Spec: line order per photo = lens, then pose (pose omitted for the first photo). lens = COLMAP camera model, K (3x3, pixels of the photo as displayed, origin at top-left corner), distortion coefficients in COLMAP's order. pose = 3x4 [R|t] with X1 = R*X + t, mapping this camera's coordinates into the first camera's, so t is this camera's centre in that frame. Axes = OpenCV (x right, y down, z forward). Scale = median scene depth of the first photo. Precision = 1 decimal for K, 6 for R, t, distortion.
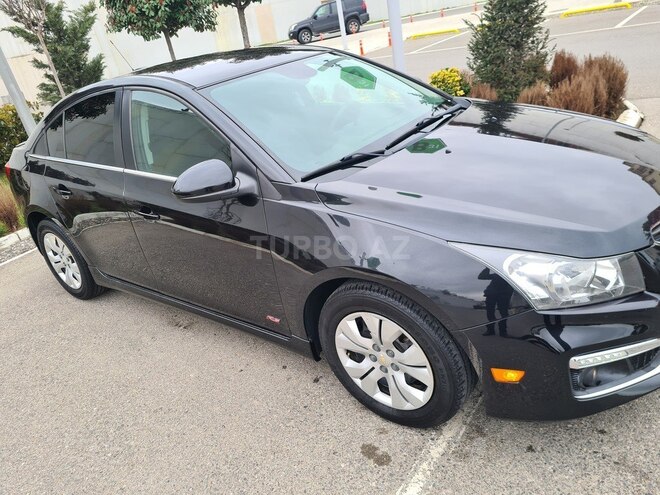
lens RADIAL K [[500.7, 0, 317.1], [0, 500.7, 254.1], [0, 0, 1]] dist [0.064703, -0.040085]
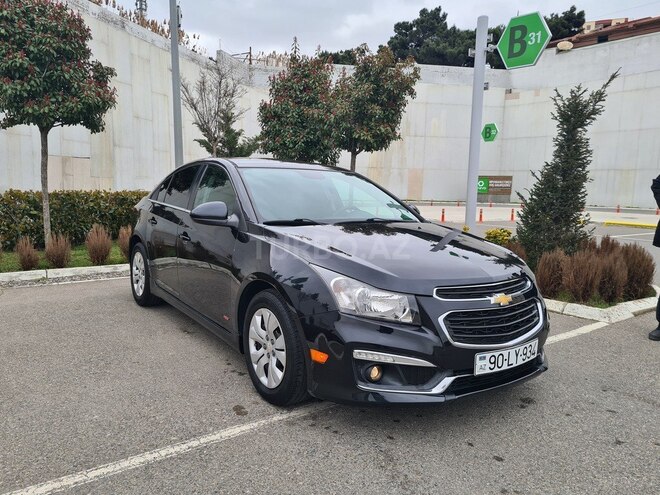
lens RADIAL K [[502.2, 0, 318.4], [0, 502.2, 244.9], [0, 0, 1]] dist [0.060404, -0.036590]
pose [[0.932262, 0.235272, -0.274836, 0.430818], [-0.306464, 0.917281, -0.254313, 0.192839], [0.192270, 0.321314, 0.927249, -0.291956]]
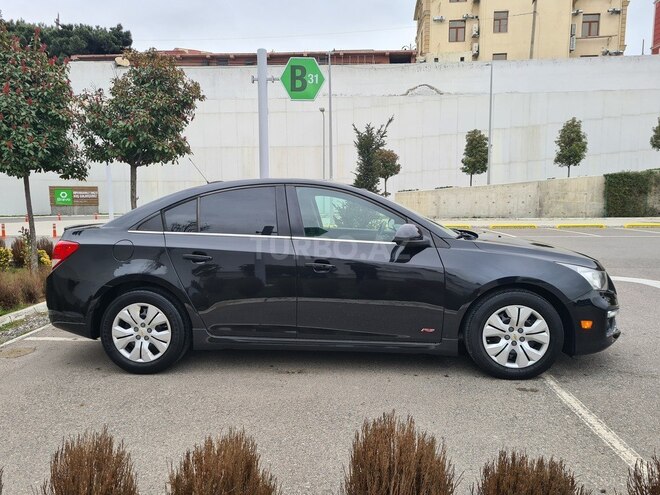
lens RADIAL K [[502.2, 0, 332.2], [0, 502.2, 245.8], [0, 0, 1]] dist [0.060404, -0.036590]
pose [[0.816803, 0.120960, 0.564093, -1.053284], [0.112948, 0.925323, -0.361968, 0.357363], [-0.565752, 0.359370, 0.742144, -0.055845]]
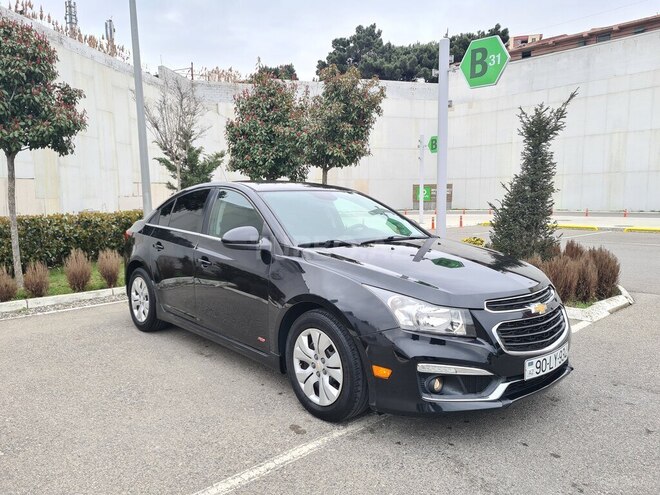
lens RADIAL K [[502.2, 0, 313.4], [0, 502.2, 241.0], [0, 0, 1]] dist [0.060404, -0.036590]
pose [[0.965159, 0.187771, -0.182235, 0.232796], [-0.237686, 0.920373, -0.310512, 0.245566], [0.109419, 0.343009, 0.932938, -0.380771]]
